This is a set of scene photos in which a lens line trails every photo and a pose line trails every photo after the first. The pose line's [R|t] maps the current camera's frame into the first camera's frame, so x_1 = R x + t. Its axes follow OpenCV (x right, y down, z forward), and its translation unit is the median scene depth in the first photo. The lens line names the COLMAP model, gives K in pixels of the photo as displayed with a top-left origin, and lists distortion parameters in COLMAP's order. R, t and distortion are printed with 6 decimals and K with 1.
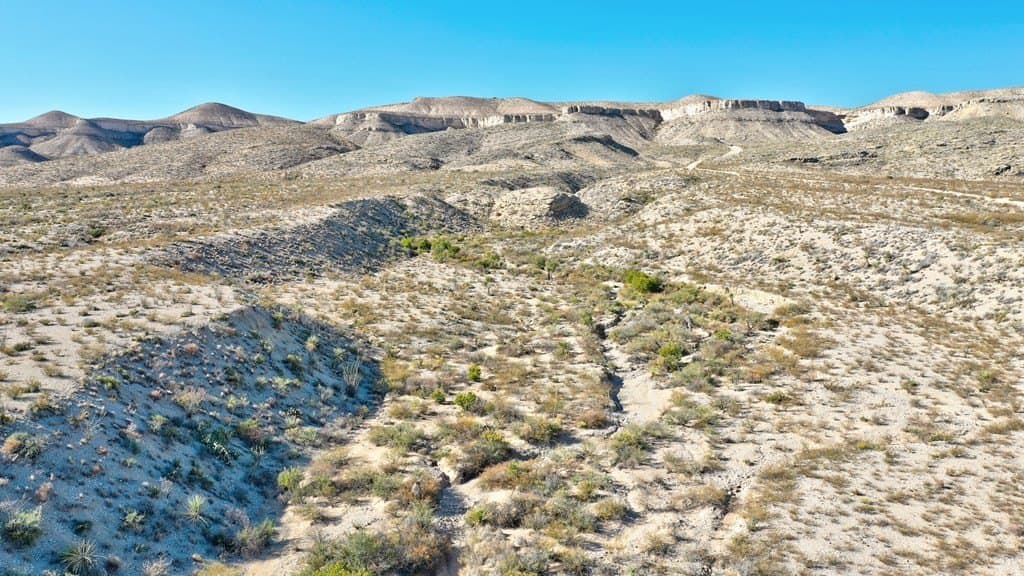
lens RADIAL K [[806.4, 0, 512.8], [0, 806.4, 287.9], [0, 0, 1]] dist [-0.007497, 0.012415]
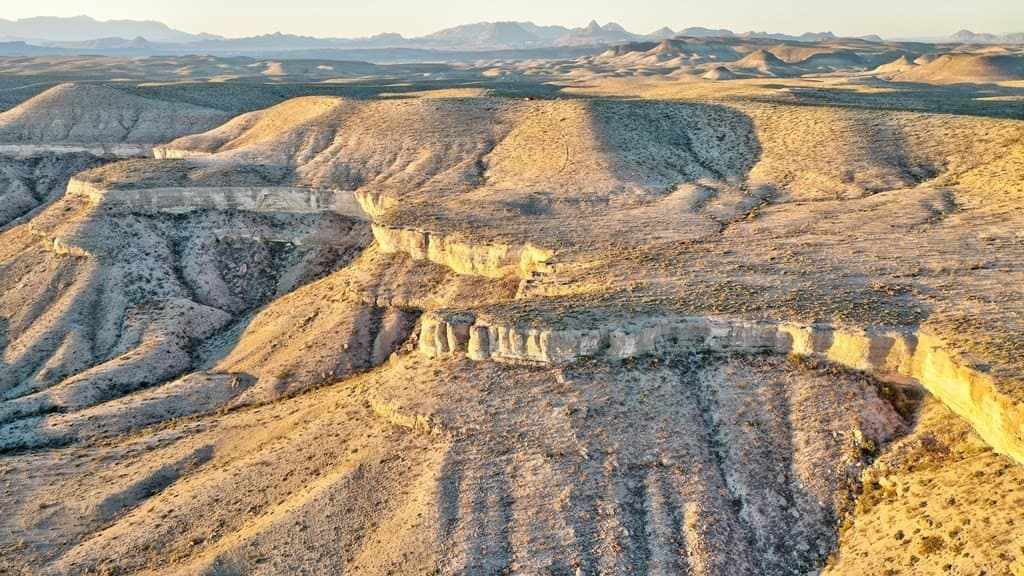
lens RADIAL K [[806.4, 0, 508.7], [0, 806.4, 292.4], [0, 0, 1]] dist [-0.007497, 0.012415]
pose [[0.899916, 0.132365, -0.415488, 0.182756], [-0.056495, 0.980177, 0.189897, -0.283042], [0.432387, -0.147418, 0.889555, 0.834583]]
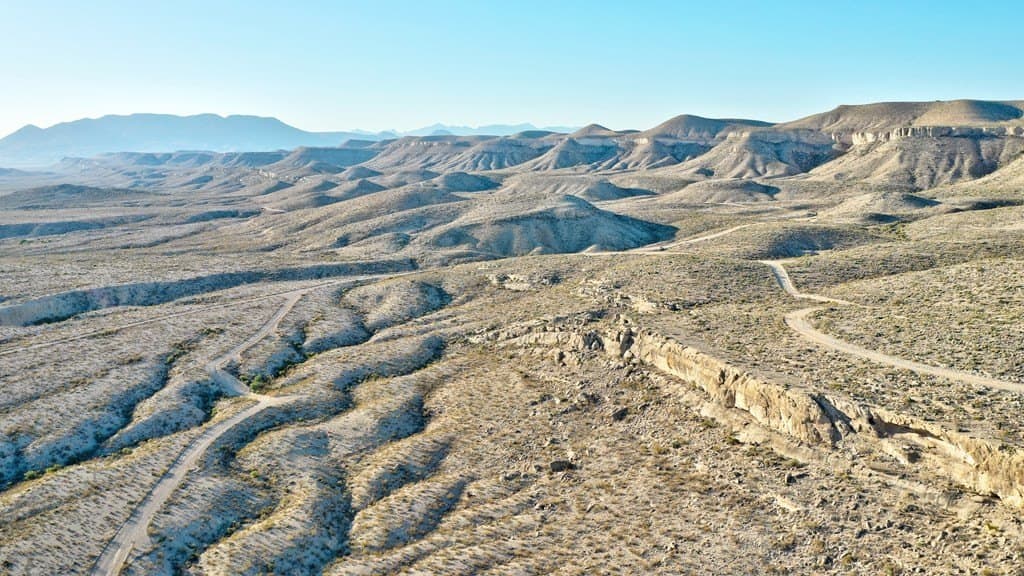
lens RADIAL K [[806.4, 0, 515.9], [0, 806.4, 287.9], [0, 0, 1]] dist [-0.007497, 0.012415]
pose [[0.604301, 0.138317, -0.784658, 0.510747], [-0.097099, 0.990261, 0.099779, -0.111764], [0.790817, 0.015893, 0.611846, 0.201871]]
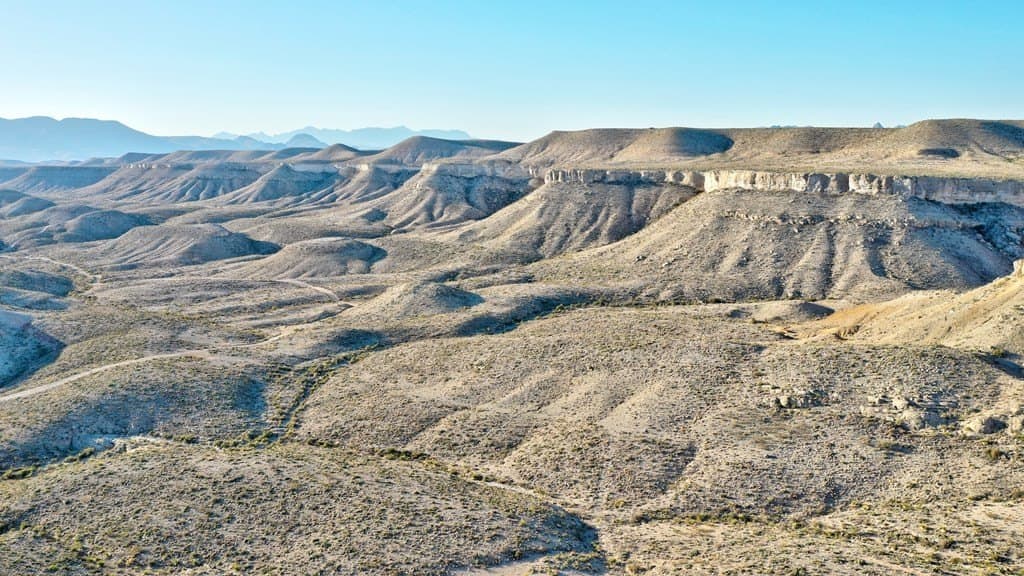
lens RADIAL K [[806.4, 0, 515.9], [0, 806.4, 283.4], [0, 0, 1]] dist [-0.007497, 0.012415]
pose [[0.713041, 0.114946, -0.691635, 0.524902], [-0.083621, 0.993370, 0.078884, -0.189055], [0.696117, 0.001588, 0.717926, 0.526691]]
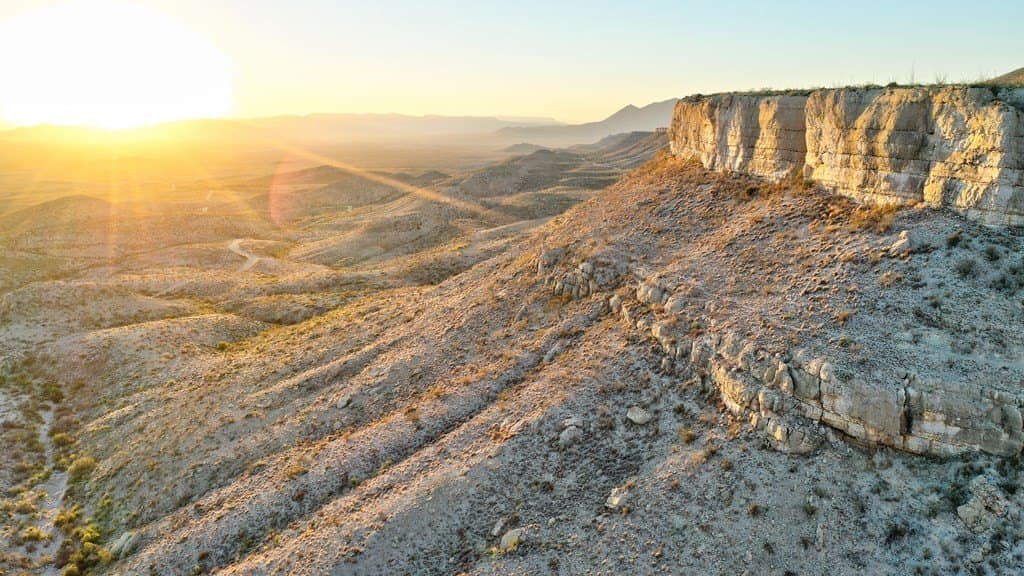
lens RADIAL K [[806.4, 0, 511.2], [0, 806.4, 287.2], [0, 0, 1]] dist [-0.007497, 0.012415]
pose [[-0.077751, 0.199826, -0.976742, 0.434998], [-0.122641, 0.970349, 0.208281, -0.224594], [0.989401, 0.135983, -0.050939, 0.971523]]
